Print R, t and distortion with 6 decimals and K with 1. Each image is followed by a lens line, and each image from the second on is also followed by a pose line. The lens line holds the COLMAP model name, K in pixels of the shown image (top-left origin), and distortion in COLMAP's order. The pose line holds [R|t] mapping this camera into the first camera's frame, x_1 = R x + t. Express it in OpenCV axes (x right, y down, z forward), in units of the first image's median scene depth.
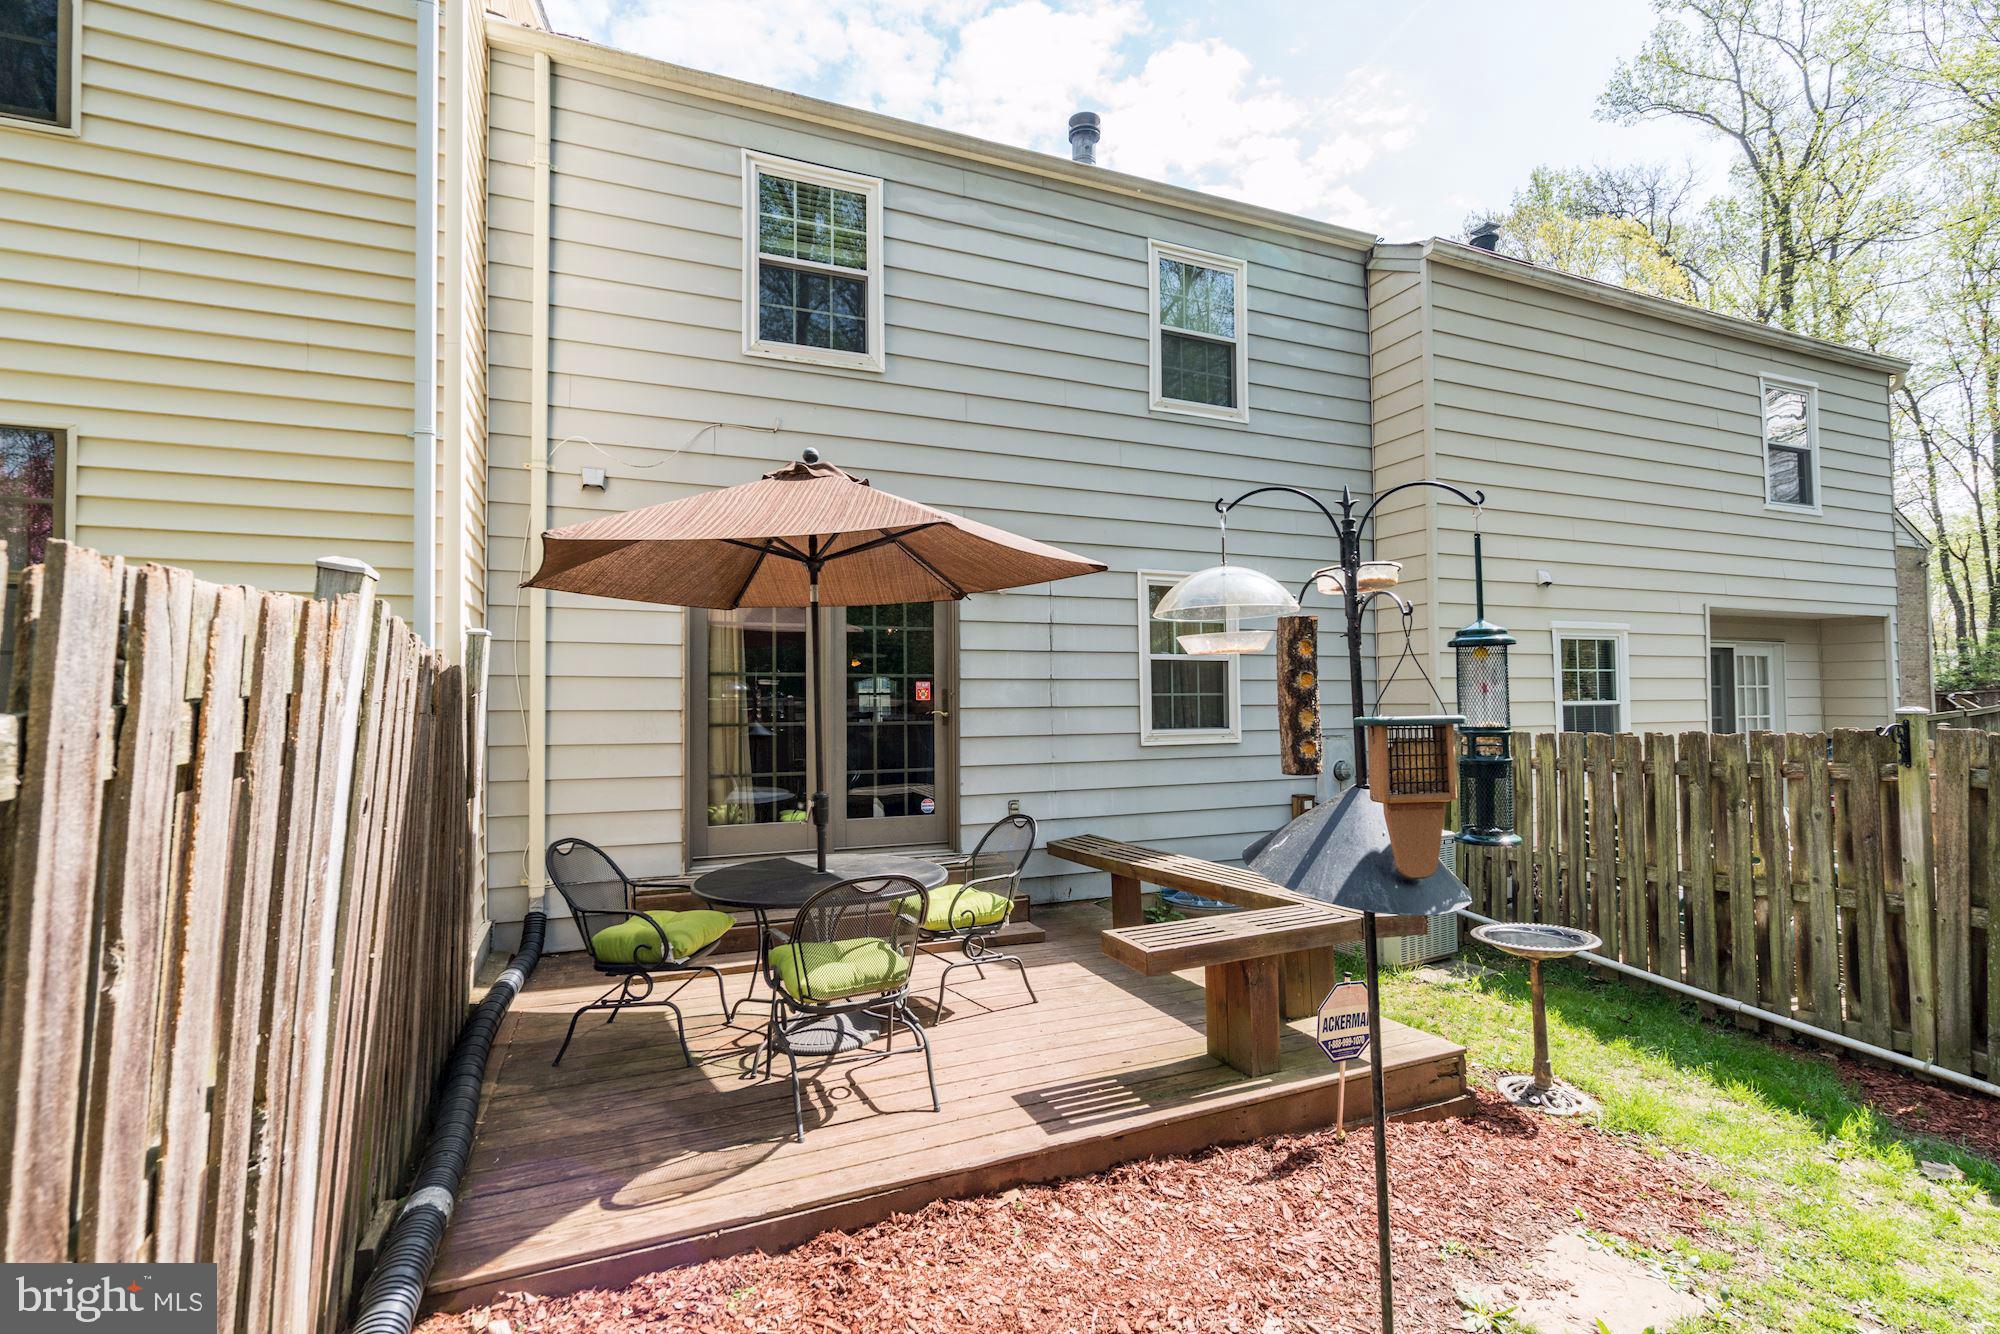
lens RADIAL K [[889.3, 0, 989.6], [0, 889.3, 672.1], [0, 0, 1]] dist [-0.000853, 0.000510]
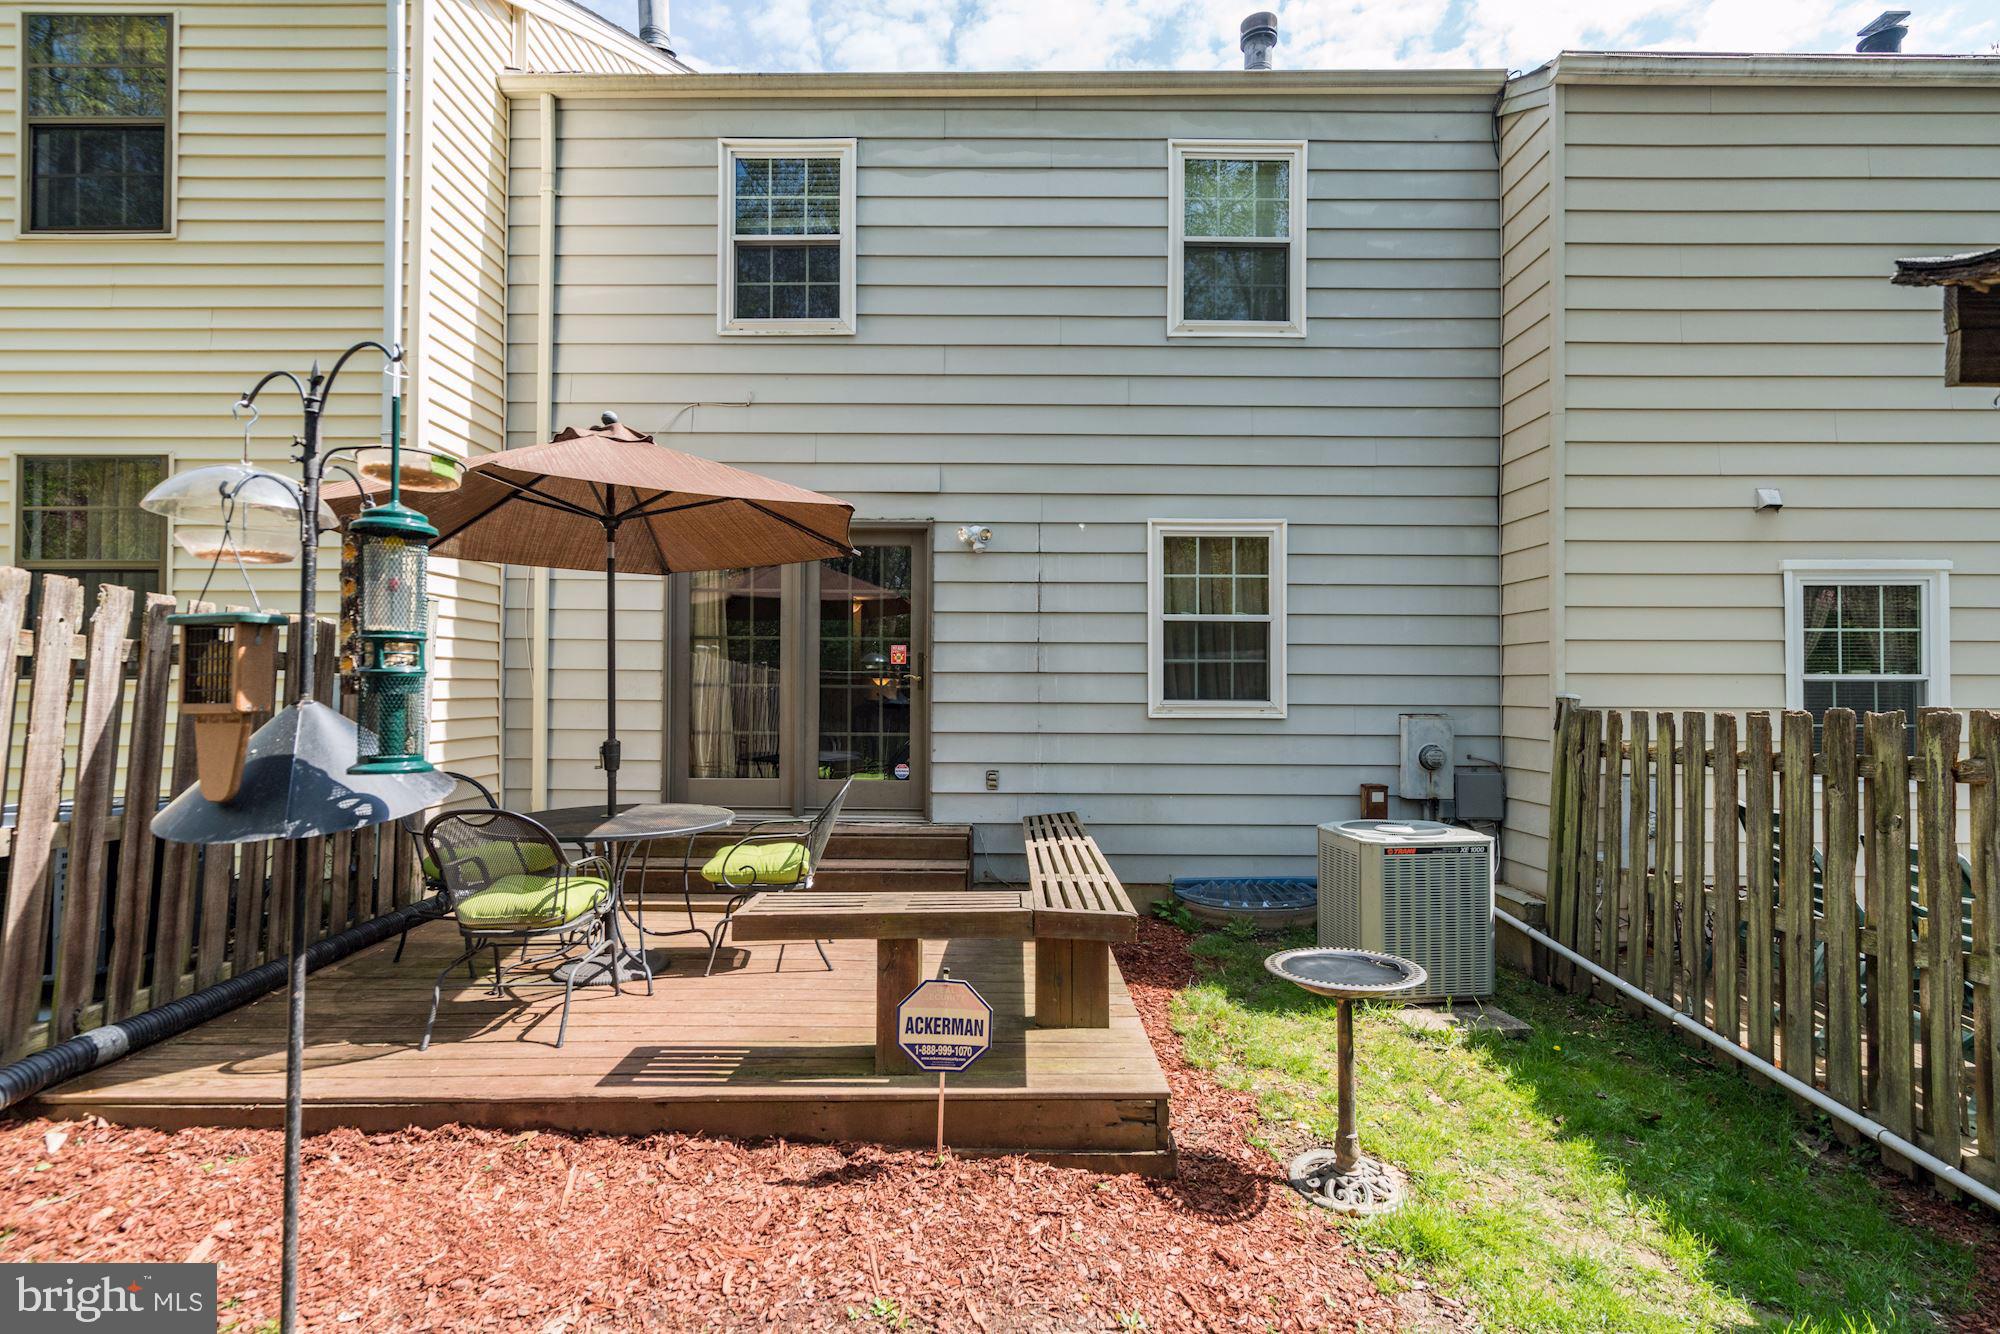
lens RADIAL K [[889.3, 0, 989.6], [0, 889.3, 672.1], [0, 0, 1]] dist [-0.000853, 0.000510]
pose [[0.922971, 0.006202, -0.384819, 0.425325], [0.000406, 0.999854, 0.017089, 0.025491], [0.384869, -0.015929, 0.922834, 0.139444]]
